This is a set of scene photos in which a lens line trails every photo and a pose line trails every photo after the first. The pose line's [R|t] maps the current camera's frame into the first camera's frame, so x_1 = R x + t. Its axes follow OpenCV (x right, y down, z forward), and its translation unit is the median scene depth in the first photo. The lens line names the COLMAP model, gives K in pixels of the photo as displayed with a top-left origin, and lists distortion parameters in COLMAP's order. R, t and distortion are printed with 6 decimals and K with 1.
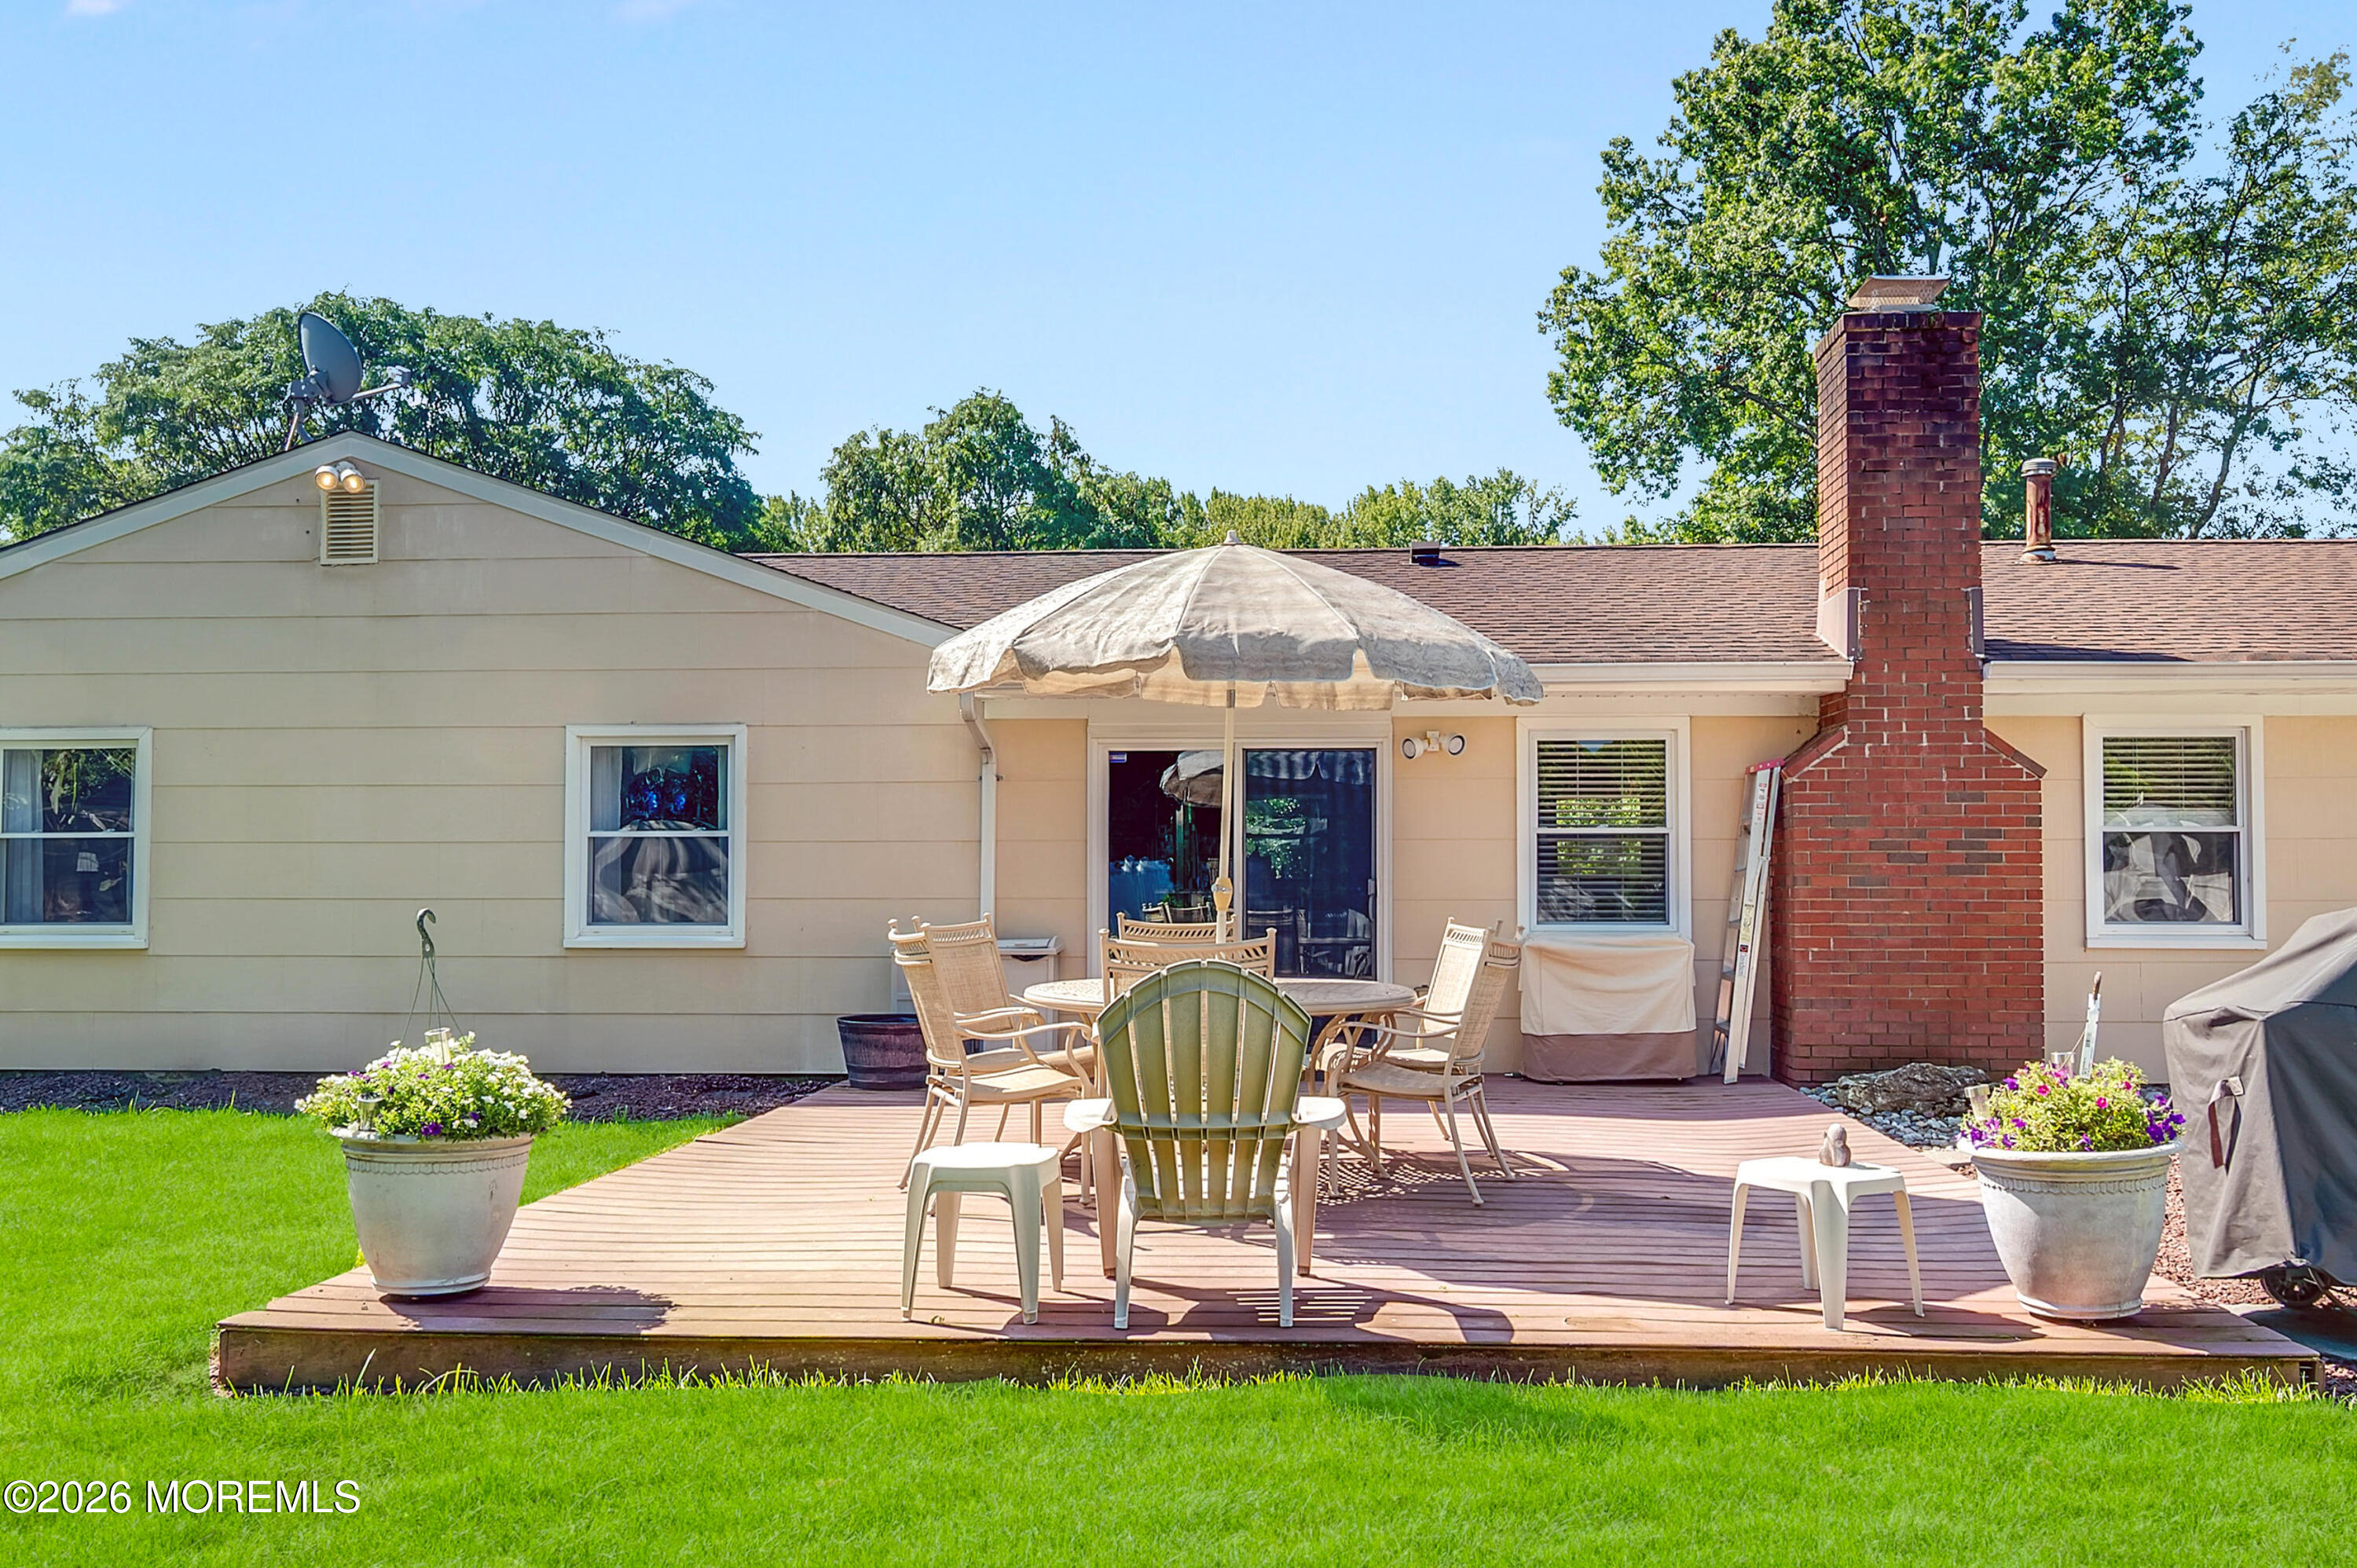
lens RADIAL K [[1780.8, 0, 1183.7], [0, 1780.8, 830.3], [0, 0, 1]] dist [-0.002442, -0.011527]
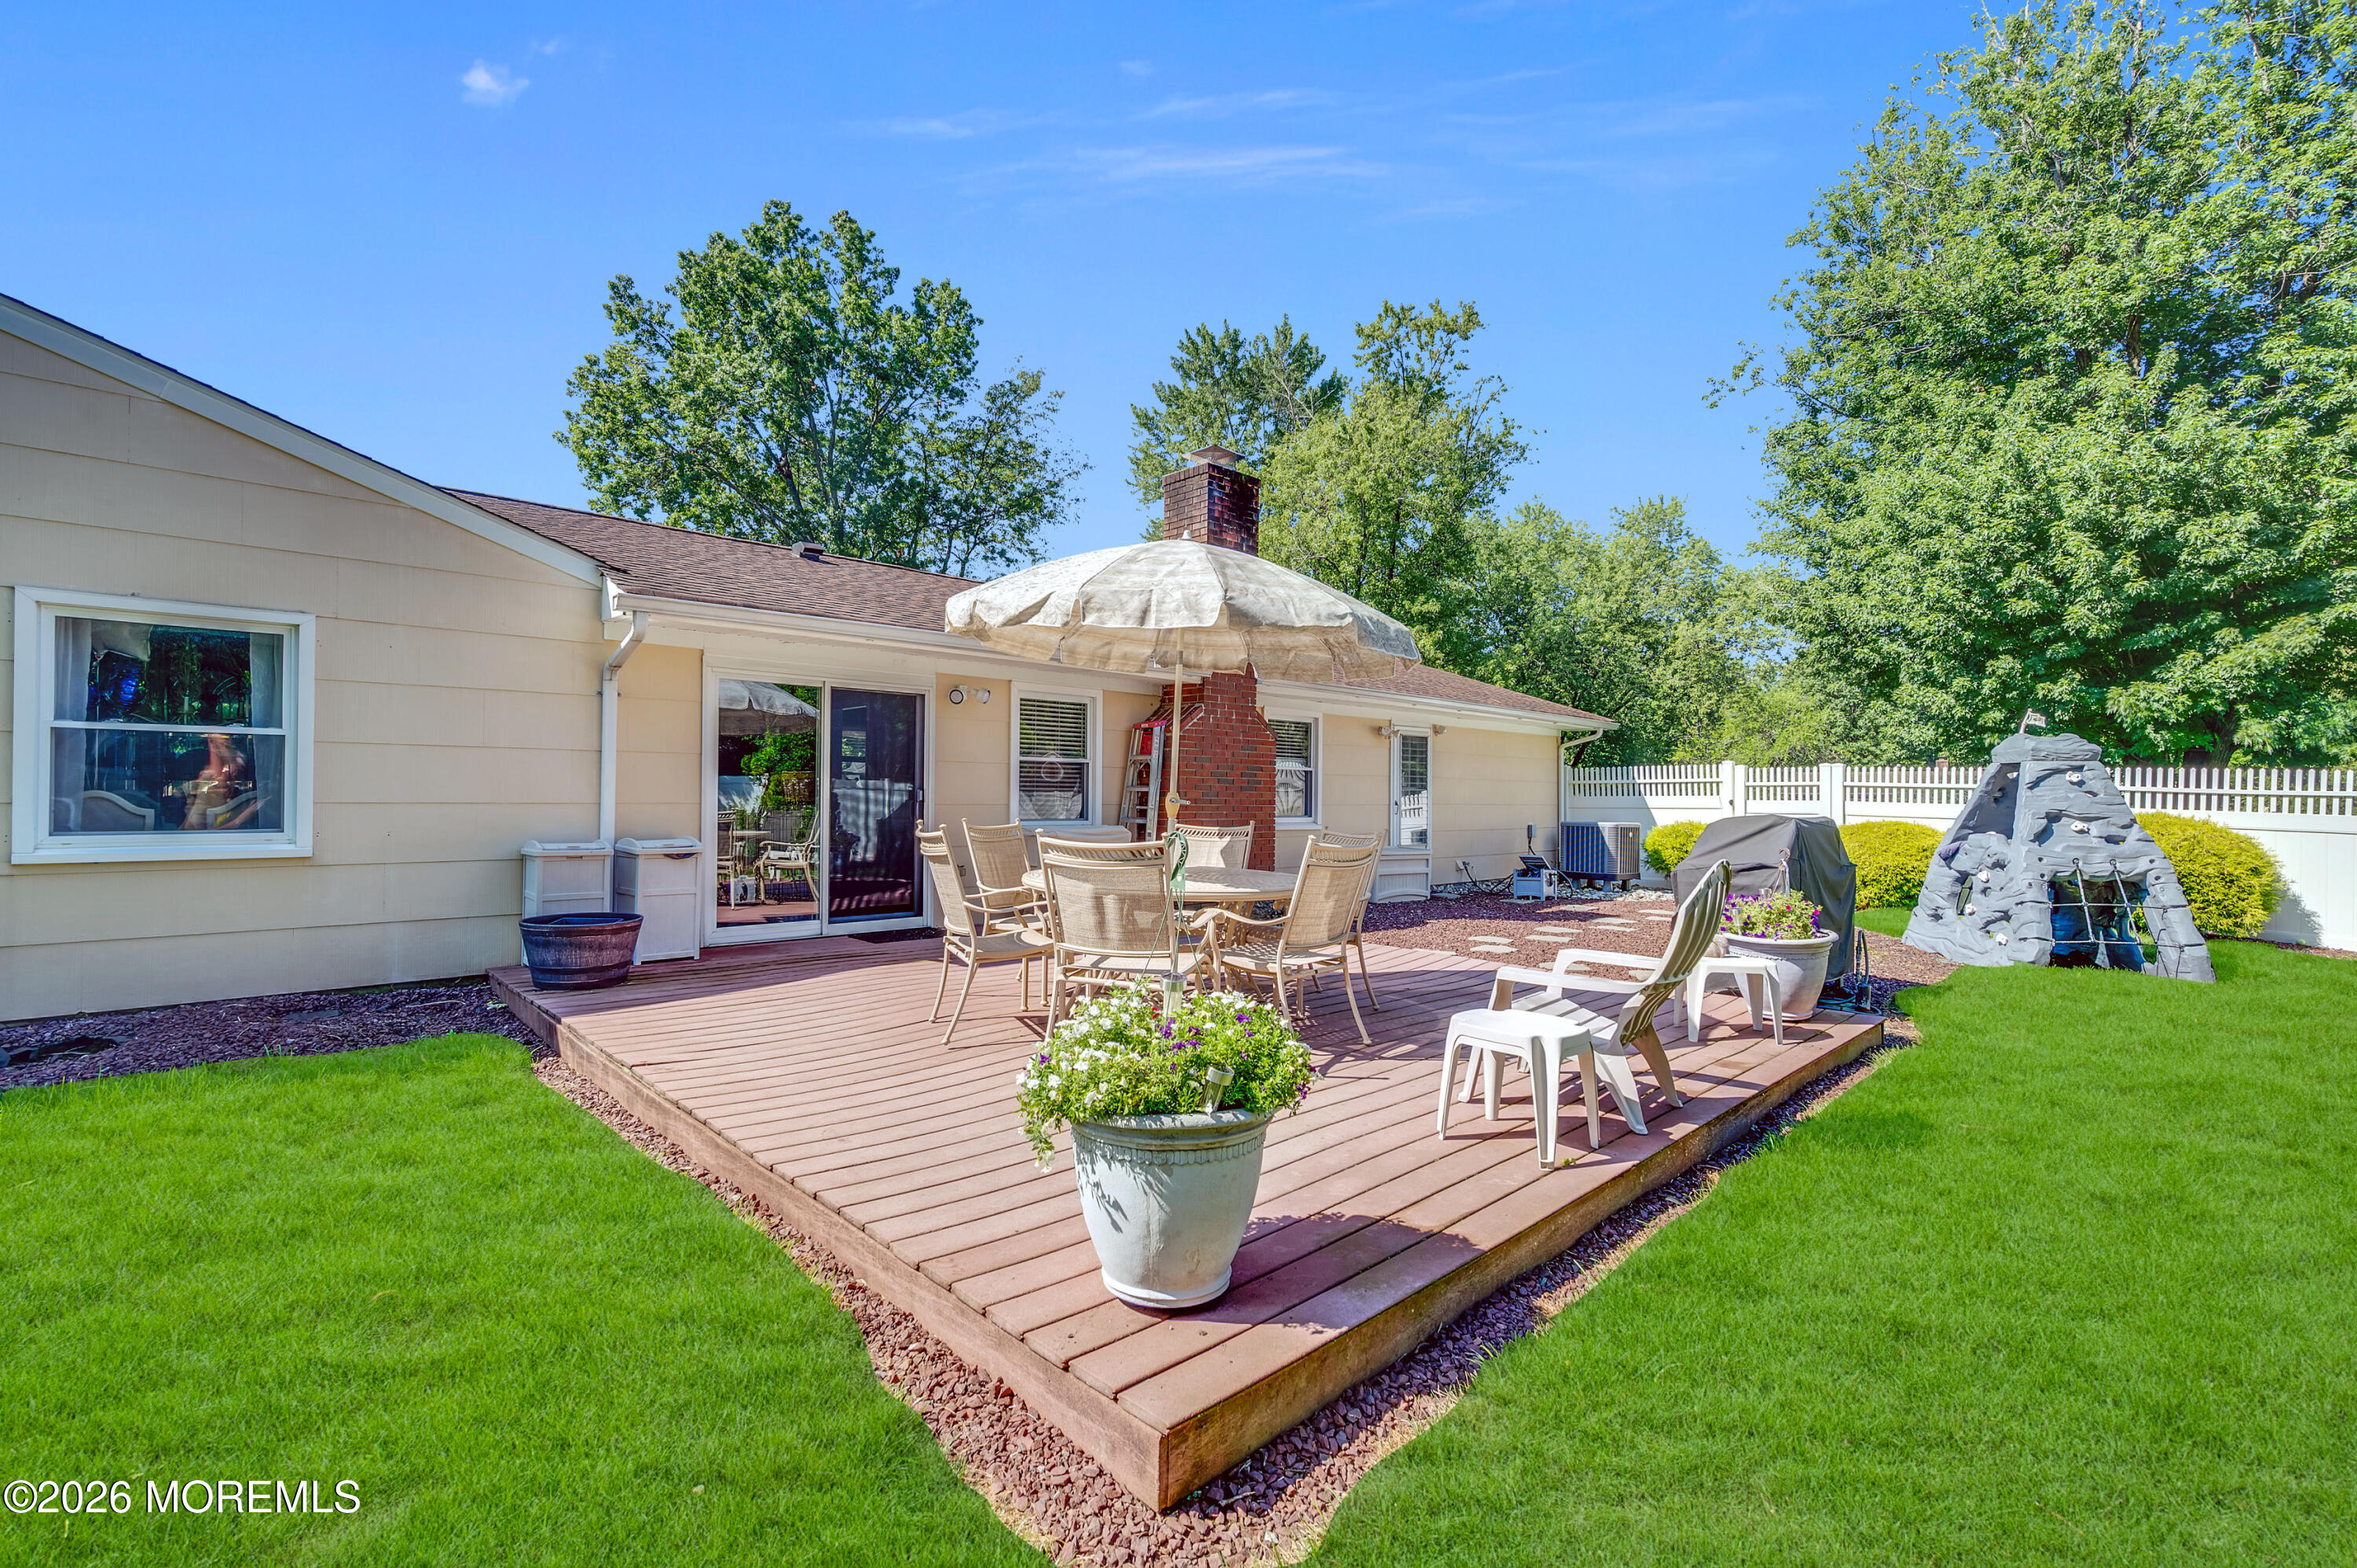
lens RADIAL K [[1043.3, 0, 1183.0], [0, 1043.3, 789.7], [0, 0, 1]] dist [0.000913, -0.000186]
pose [[0.669004, 0.009191, 0.743202, -0.385790], [-0.033660, 0.999272, 0.017943, 0.006985], [-0.742497, -0.037020, 0.668826, 0.332757]]
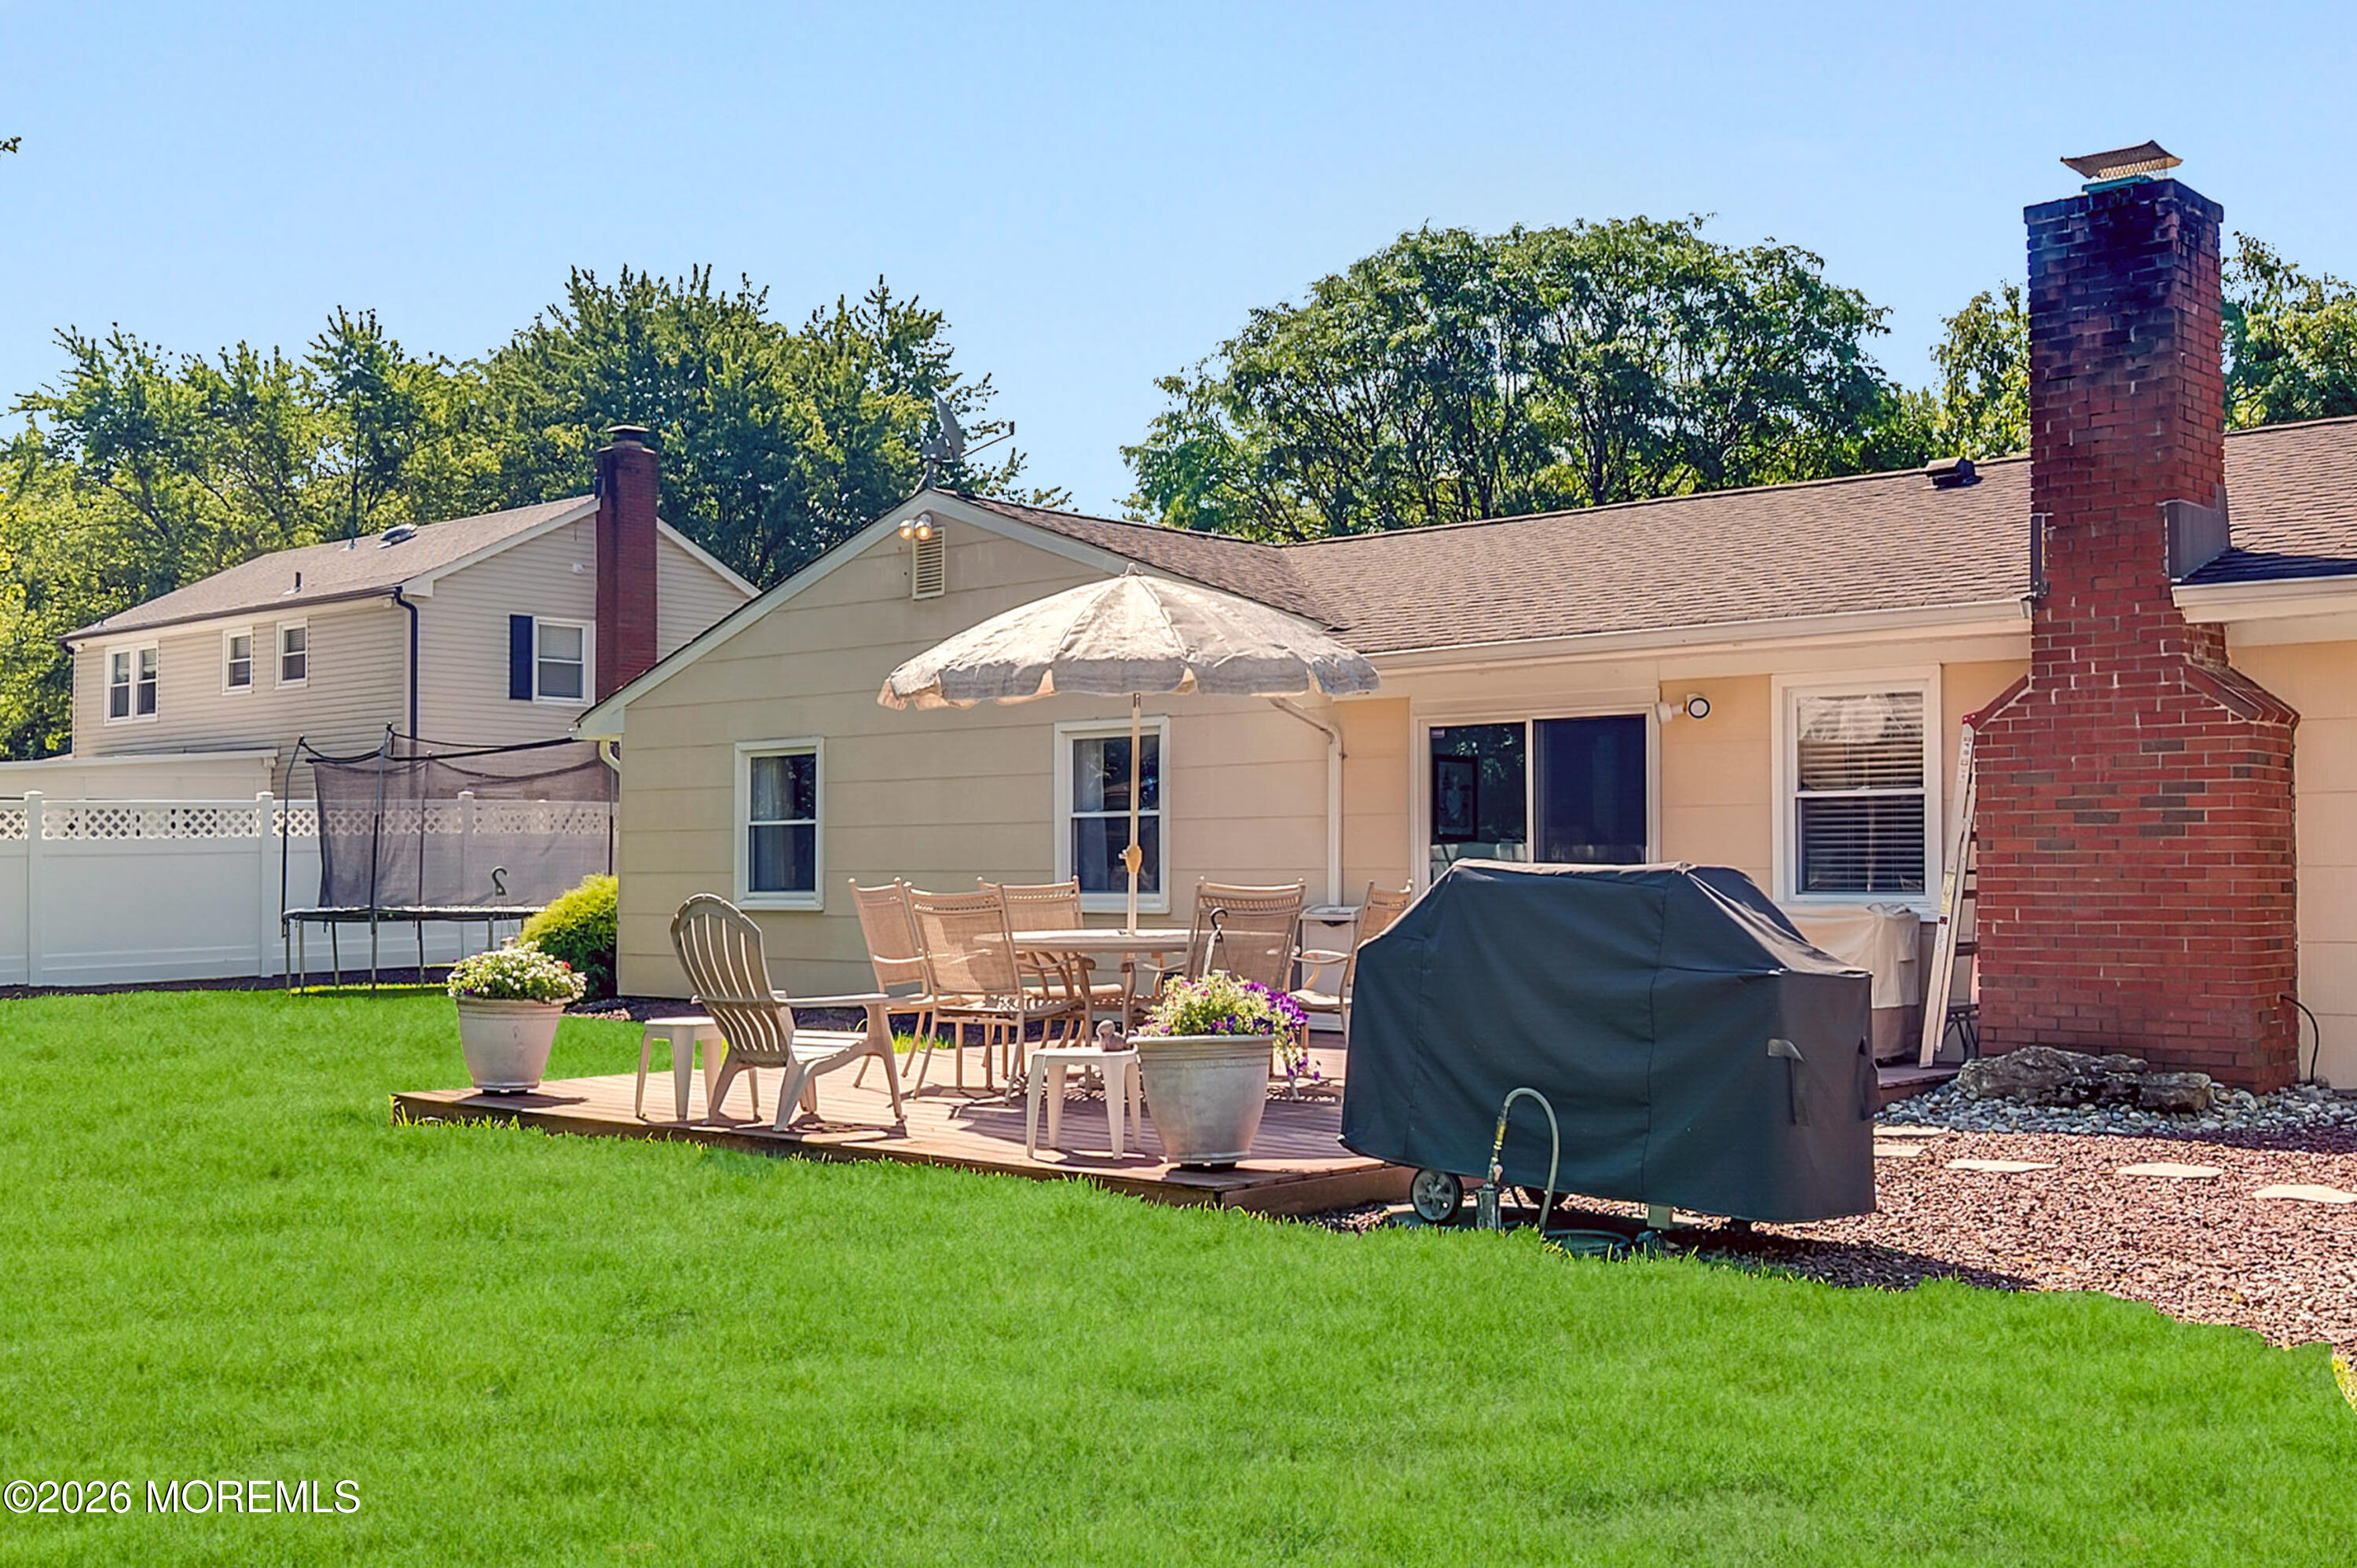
lens RADIAL K [[2350.4, 0, 1179.6], [0, 2350.4, 788.9], [0, 0, 1]] dist [0.000745, 0.000000]
pose [[0.784088, -0.024204, -0.620177, 0.760225], [0.021832, 0.999697, -0.011414, 0.004742], [0.620265, -0.004590, 0.784379, -0.183650]]
